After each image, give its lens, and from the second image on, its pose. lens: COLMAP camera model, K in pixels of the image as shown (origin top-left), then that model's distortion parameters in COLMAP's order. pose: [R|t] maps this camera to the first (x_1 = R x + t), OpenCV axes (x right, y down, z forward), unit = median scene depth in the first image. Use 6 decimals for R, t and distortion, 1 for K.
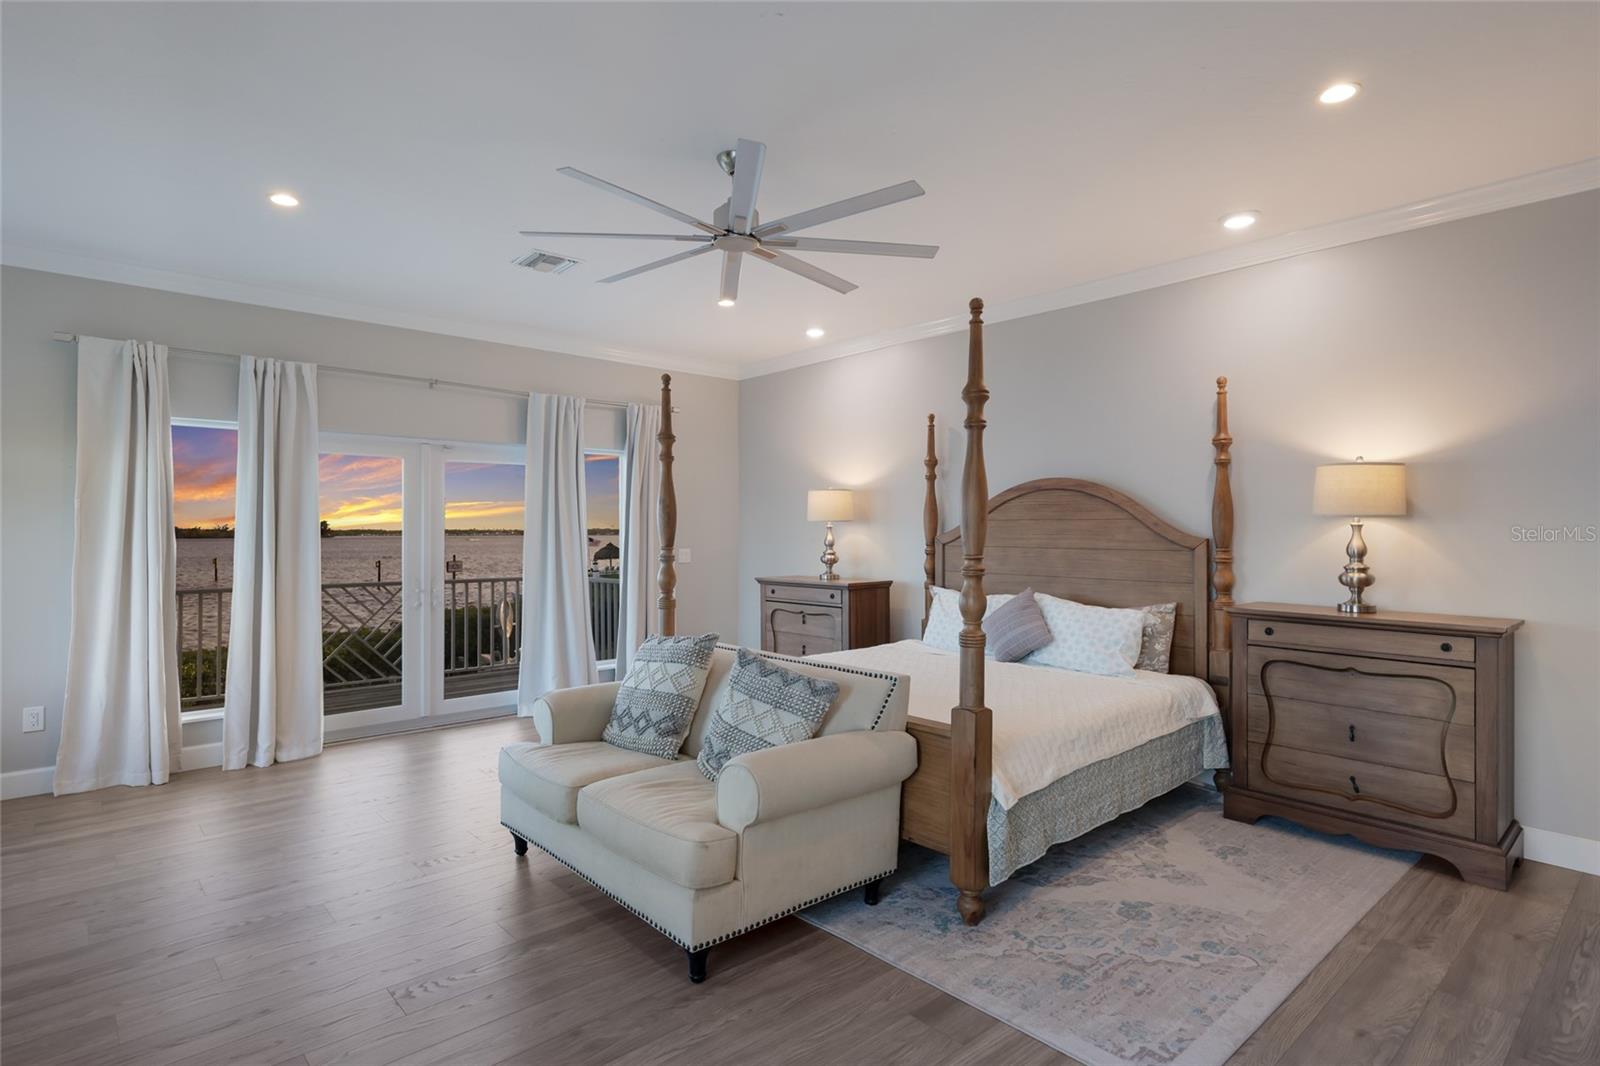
lens RADIAL K [[814.5, 0, 800.0], [0, 814.5, 533.0], [0, 0, 1]] dist [0.001009, -0.000110]
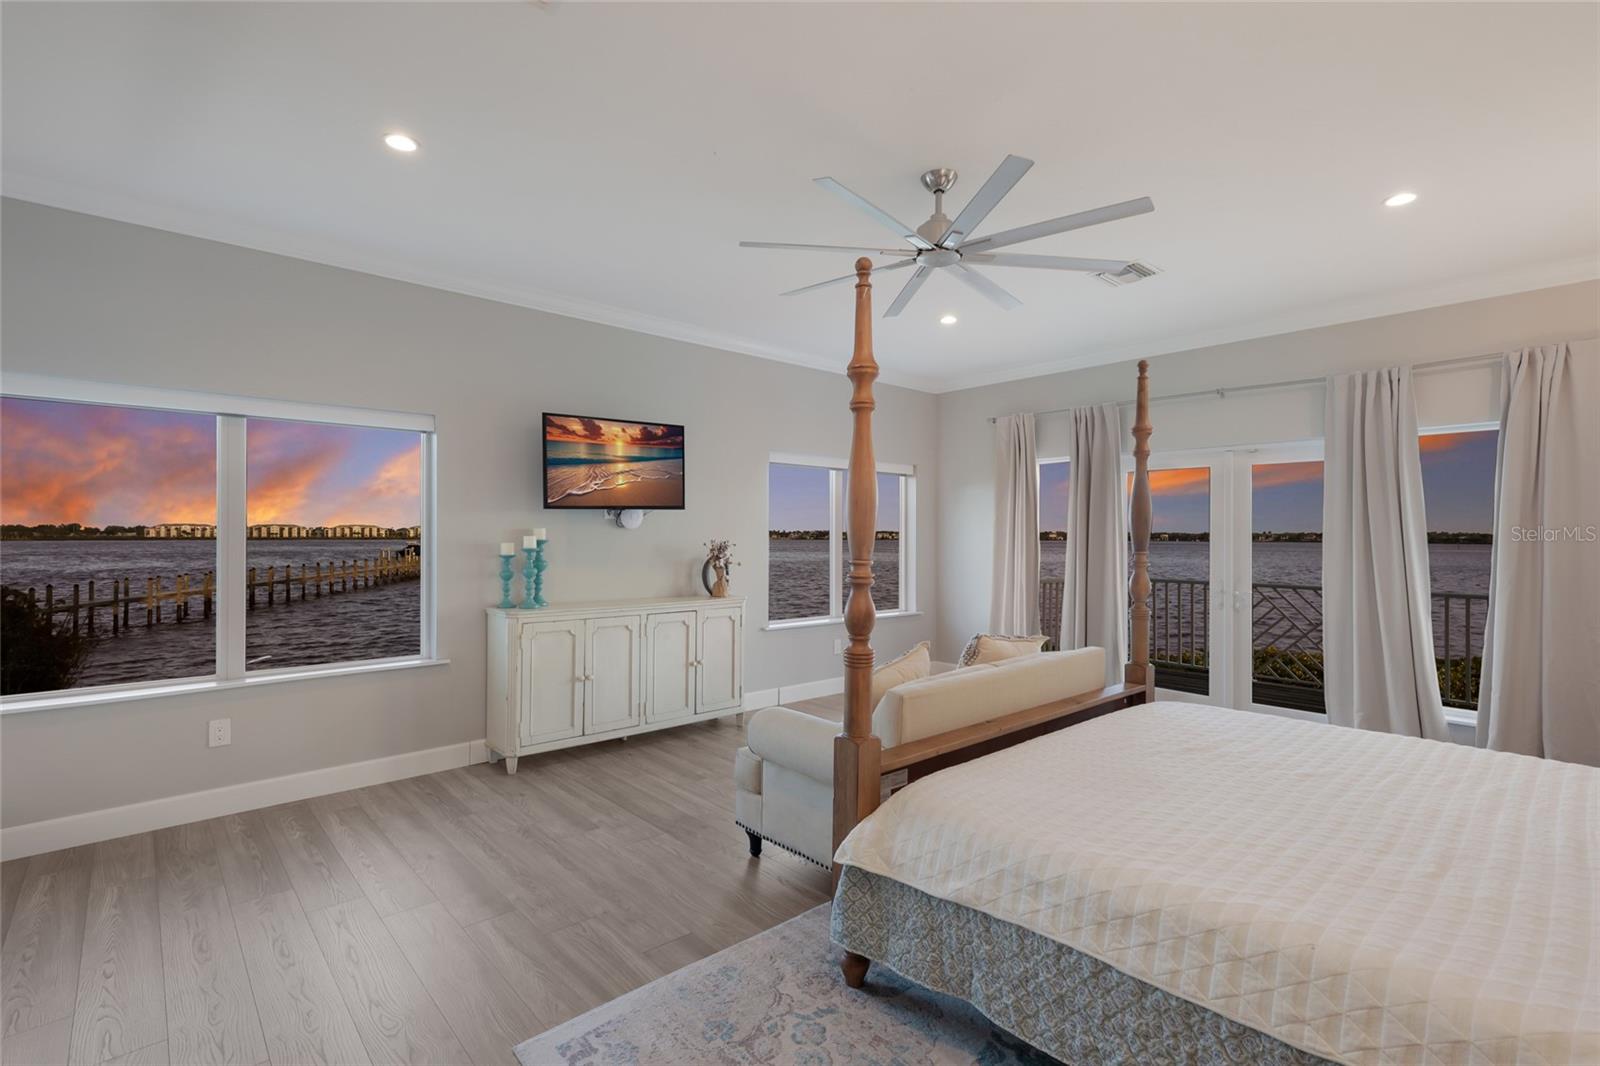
lens RADIAL K [[736.9, 0, 800.0], [0, 736.9, 533.0], [0, 0, 1]] dist [-0.002229, -0.000111]
pose [[0.003491, -0.002029, -0.999992, 0.797861], [-0.006170, 0.999979, -0.002050, 0.001227], [0.999975, 0.006178, 0.003478, 0.751177]]
